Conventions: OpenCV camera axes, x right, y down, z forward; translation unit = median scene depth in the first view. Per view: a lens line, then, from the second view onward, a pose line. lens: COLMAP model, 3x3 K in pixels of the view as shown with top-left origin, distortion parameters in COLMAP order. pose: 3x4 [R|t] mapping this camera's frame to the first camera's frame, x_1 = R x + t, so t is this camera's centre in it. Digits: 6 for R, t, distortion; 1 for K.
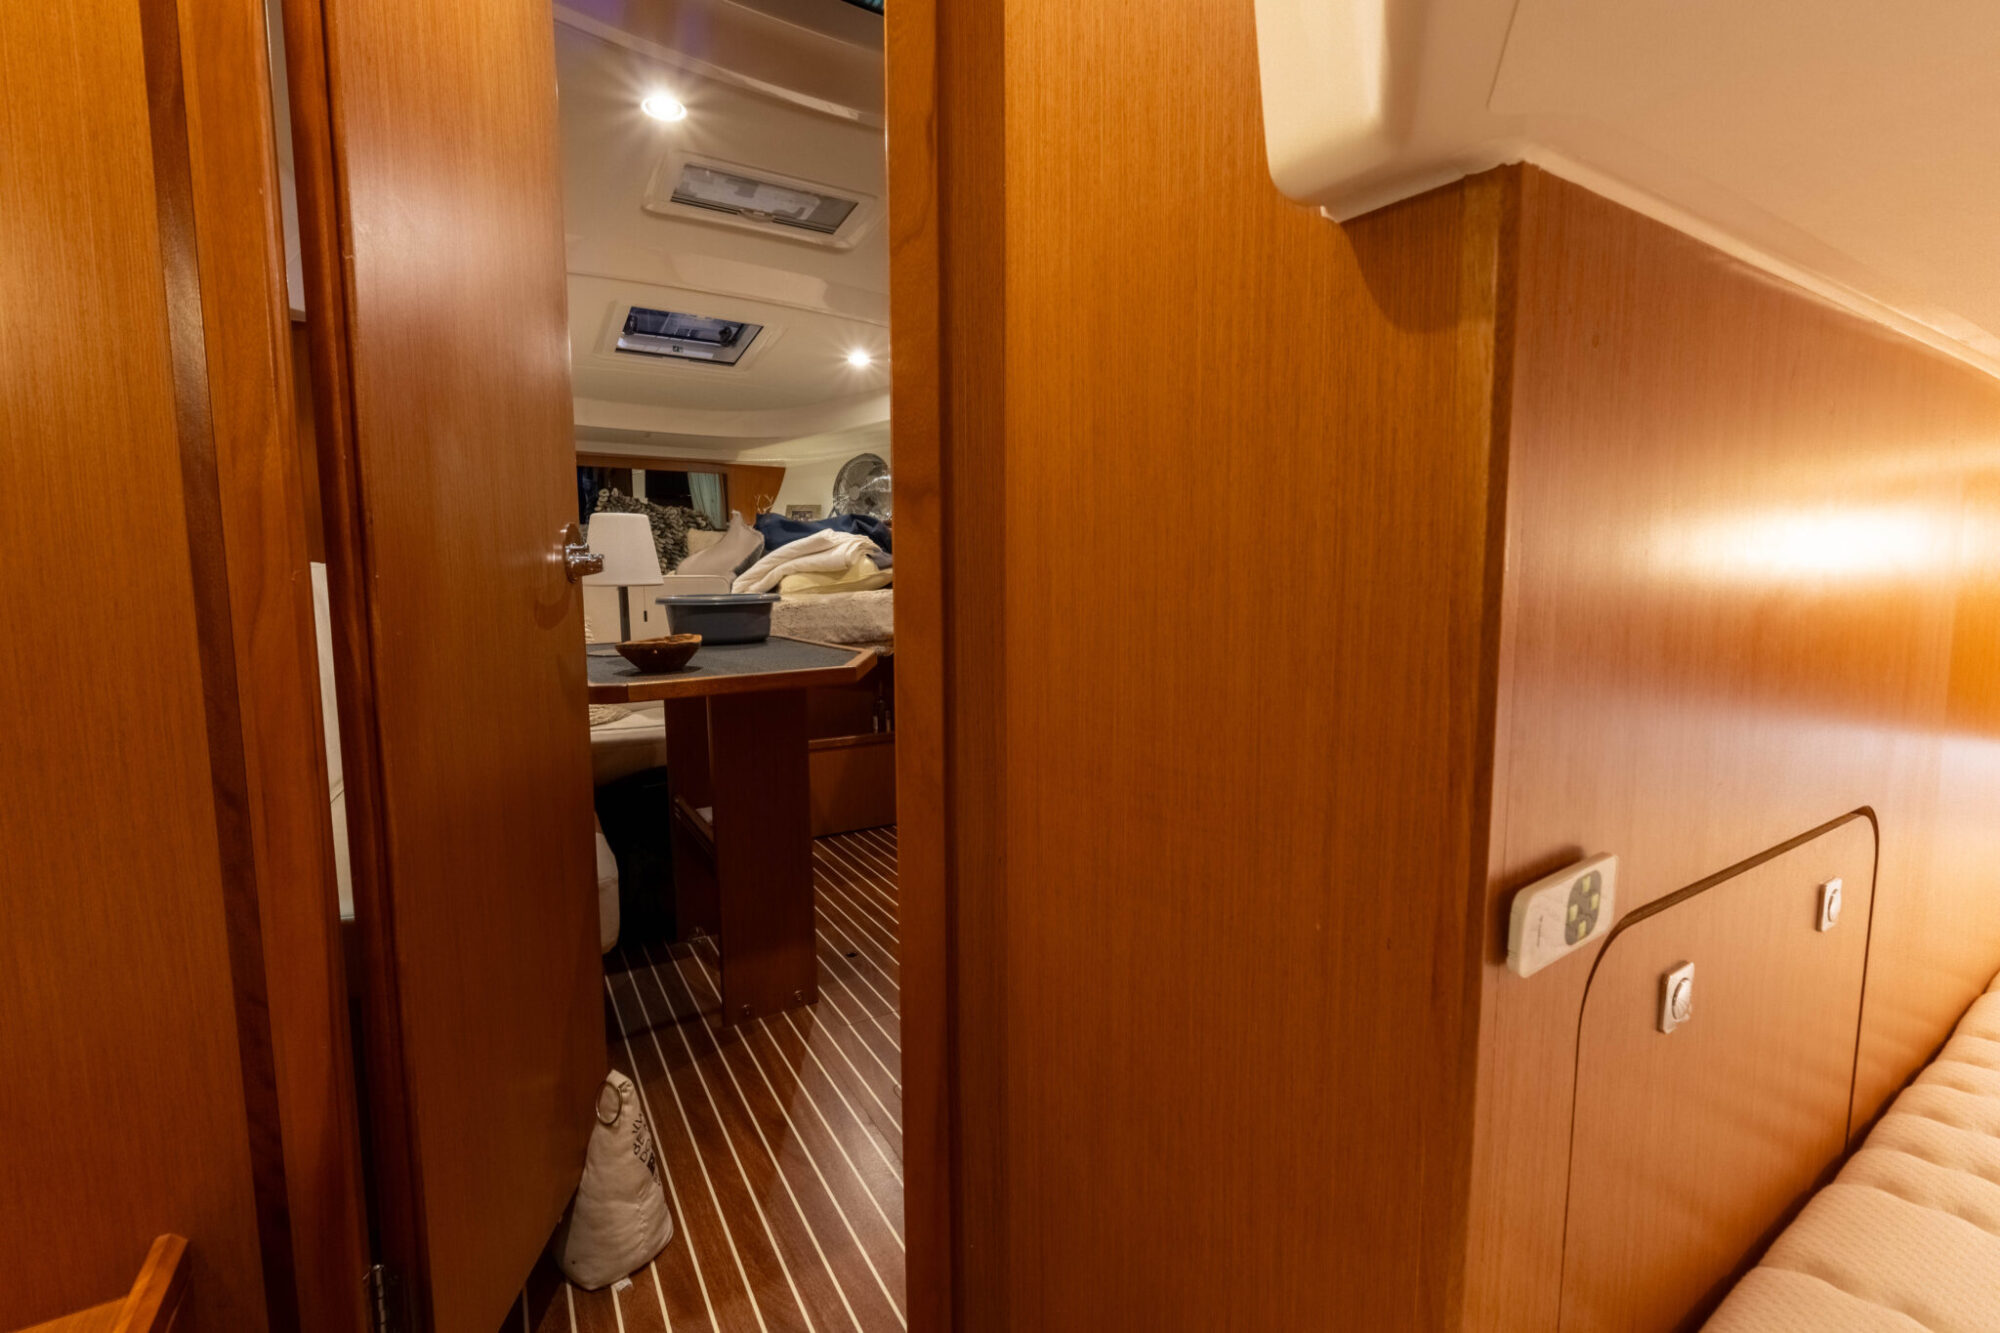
lens RADIAL K [[846.9, 0, 1000.9], [0, 846.9, 670.0], [0, 0, 1]] dist [-0.004232, -0.001173]
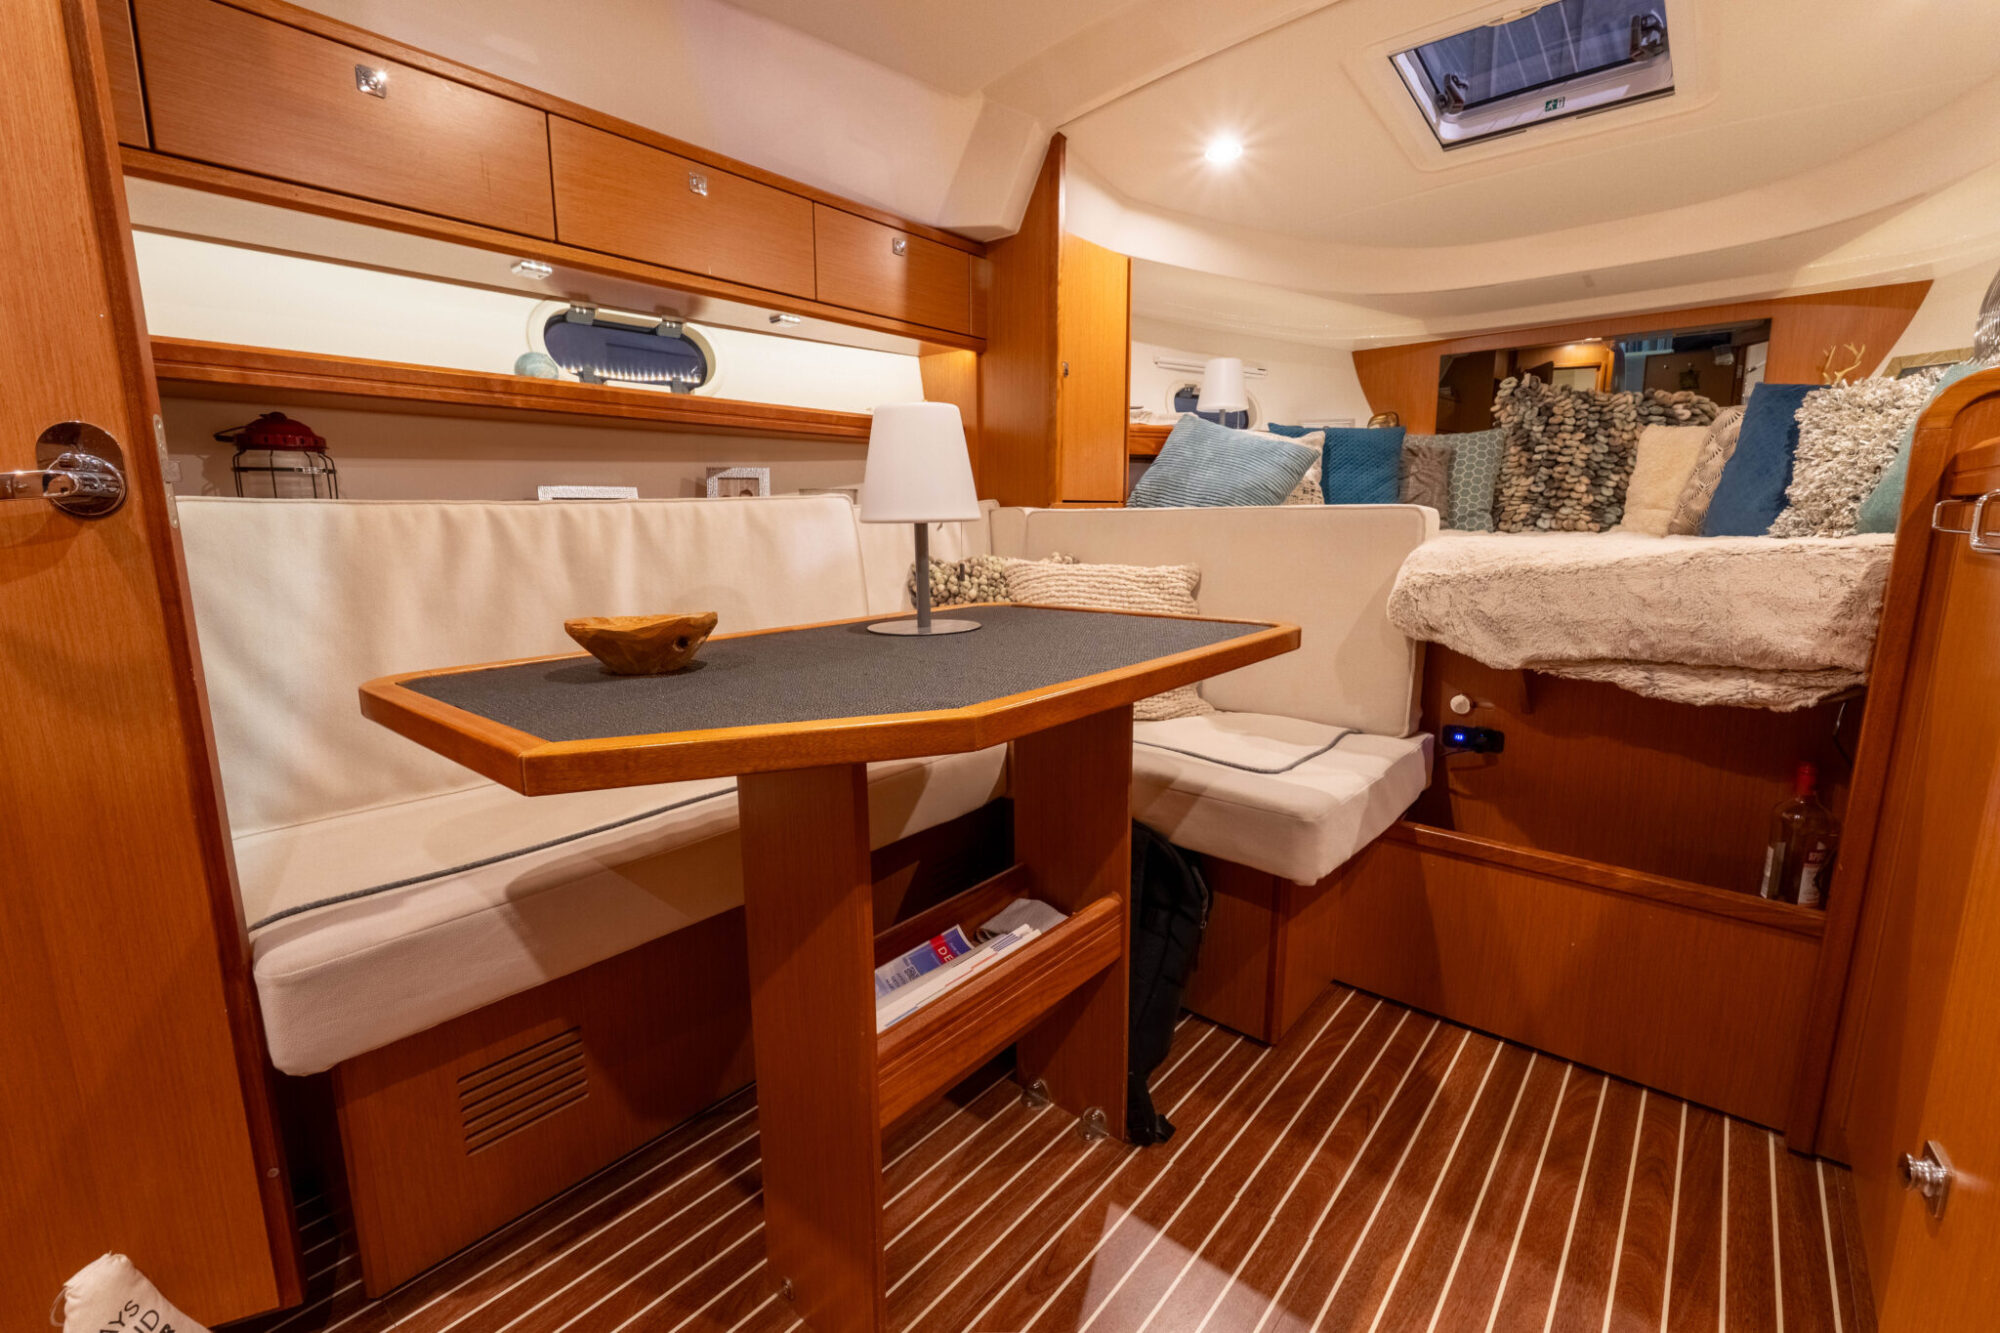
lens RADIAL K [[846.9, 0, 999.2], [0, 846.9, 667.1], [0, 0, 1]] dist [-0.004232, -0.001173]
pose [[0.305992, 0.171472, -0.936465, 0.106279], [-0.099792, 0.984004, 0.147570, -0.053491], [0.946790, 0.048296, 0.318209, 0.500999]]
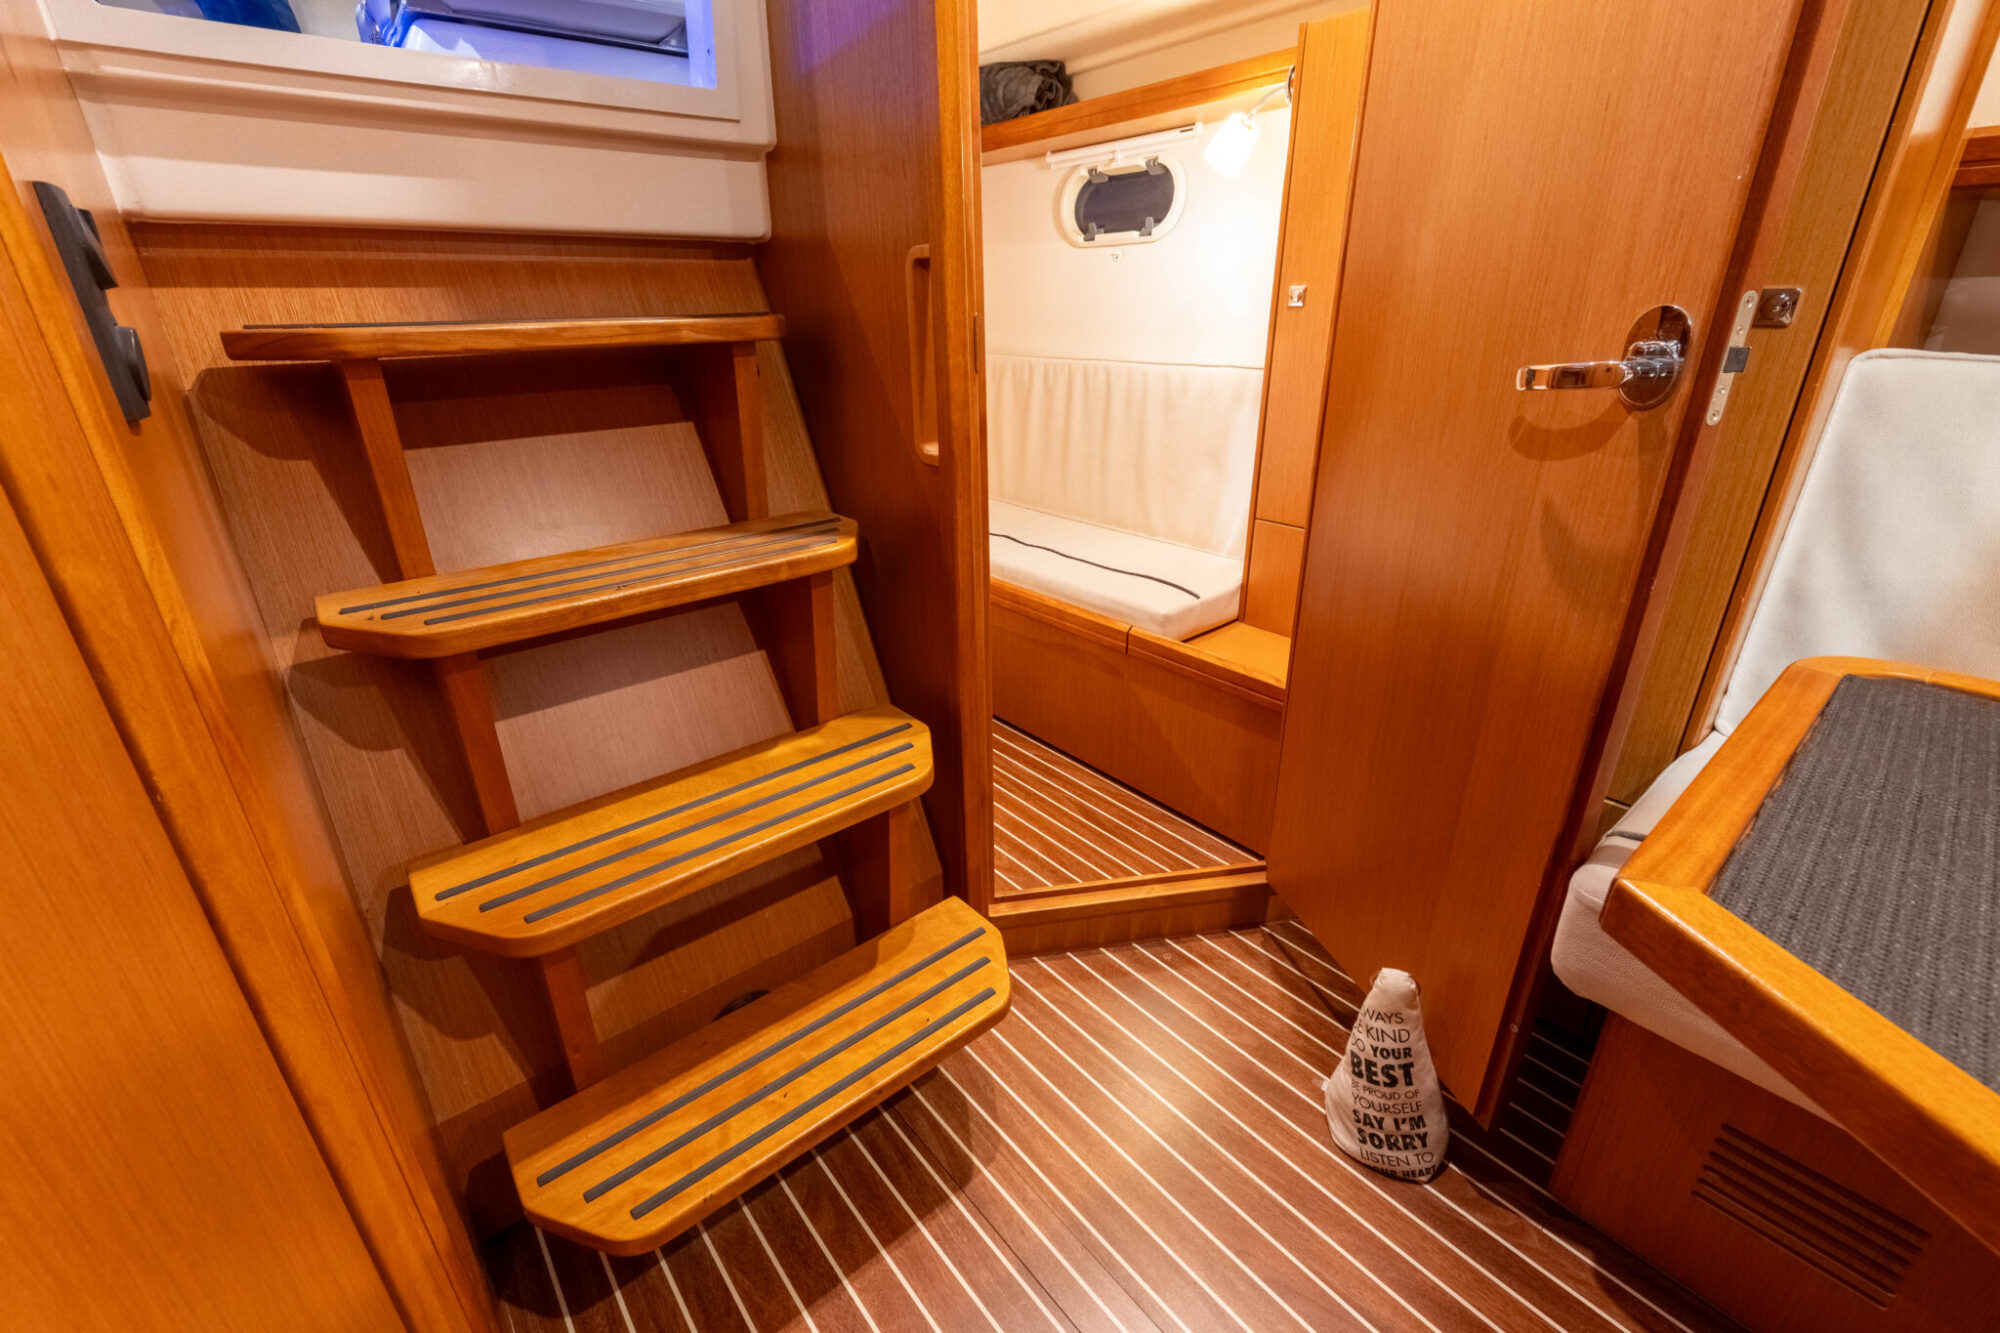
lens RADIAL K [[846.9, 0, 995.8], [0, 846.9, 662.9], [0, 0, 1]] dist [-0.004232, -0.001173]
pose [[-0.989555, 0.077359, -0.121637, 0.016834], [0.008069, 0.872210, 0.489066, -0.085382], [0.143926, 0.482976, -0.863724, 0.538734]]
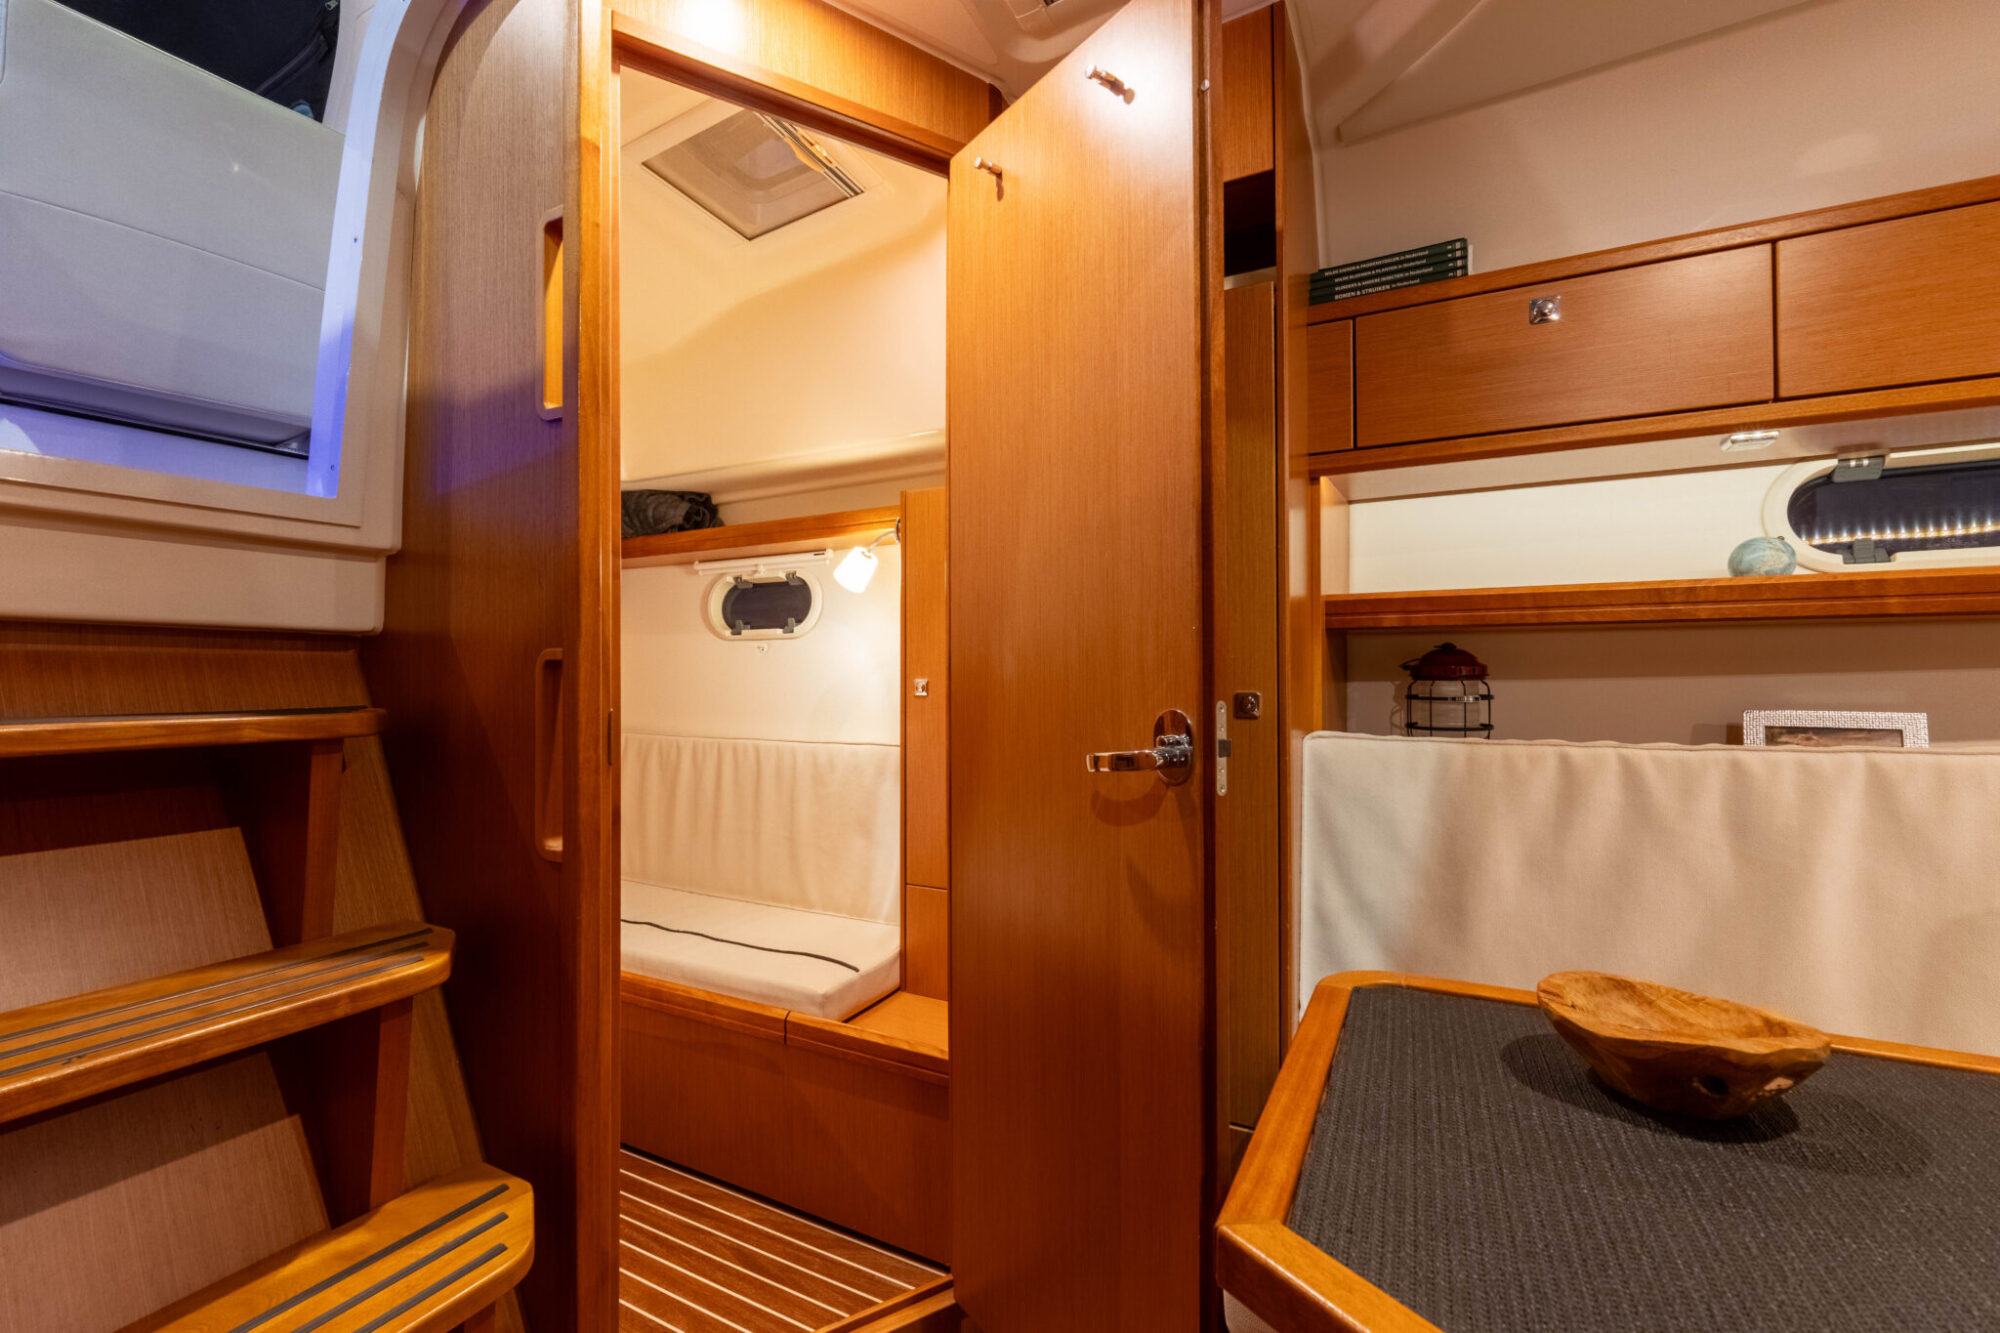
lens RADIAL K [[846.9, 0, 996.3], [0, 846.9, 663.9], [0, 0, 1]] dist [-0.004232, -0.001173]
pose [[-0.861728, 0.002885, -0.507362, 0.012816], [-0.045644, 0.995488, 0.083185, -0.094711], [0.505312, 0.094841, -0.857709, 0.548694]]
